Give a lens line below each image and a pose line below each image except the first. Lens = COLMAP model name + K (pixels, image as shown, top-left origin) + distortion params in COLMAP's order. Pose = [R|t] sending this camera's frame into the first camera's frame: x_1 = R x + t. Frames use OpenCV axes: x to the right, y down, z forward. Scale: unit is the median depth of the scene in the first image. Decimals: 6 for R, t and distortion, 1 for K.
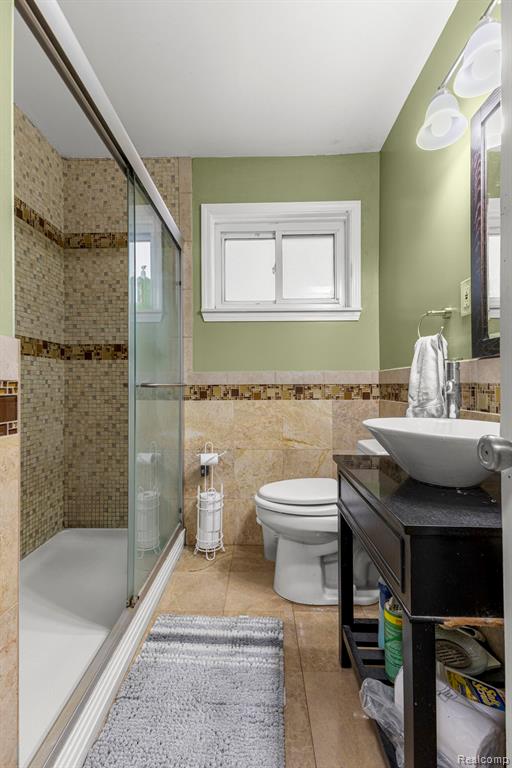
lens RADIAL K [[334.5, 0, 253.5], [0, 334.5, 382.7], [0, 0, 1]] dist [0.014495, -0.000523]
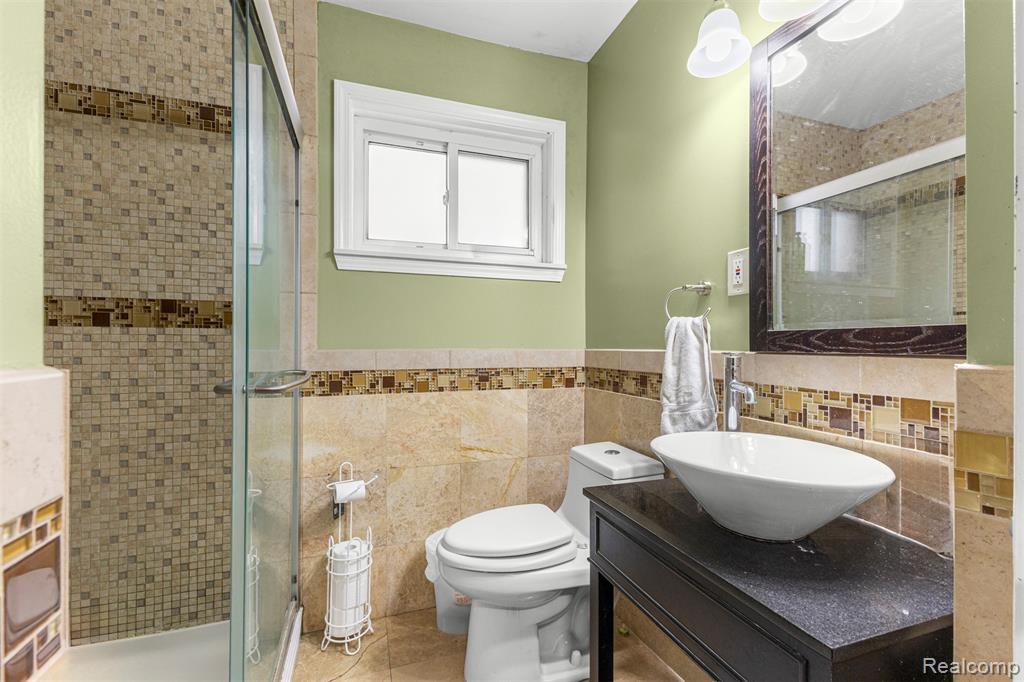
lens RADIAL K [[436.5, 0, 512.7], [0, 436.5, 345.6], [0, 0, 1]] dist [0.010901, -0.004108]
pose [[0.937530, 0.005764, 0.347856, -0.124869], [-0.007882, 0.999958, 0.004674, -0.046980], [-0.347815, -0.007124, 0.937536, 0.124160]]
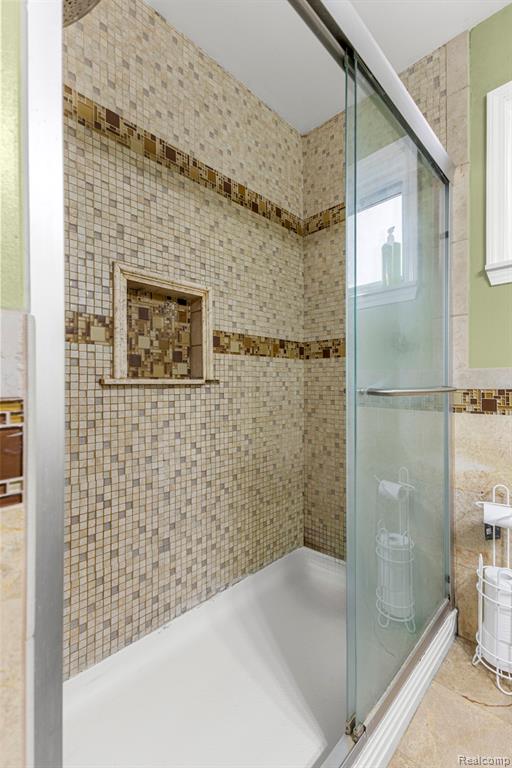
lens RADIAL K [[334.5, 0, 253.5], [0, 334.5, 382.7], [0, 0, 1]] dist [0.014495, -0.000523]
pose [[0.719327, 0.000651, -0.694671, -0.031398], [0.002364, 0.999991, 0.003385, -0.008544], [0.694667, -0.004077, 0.719320, 0.255818]]
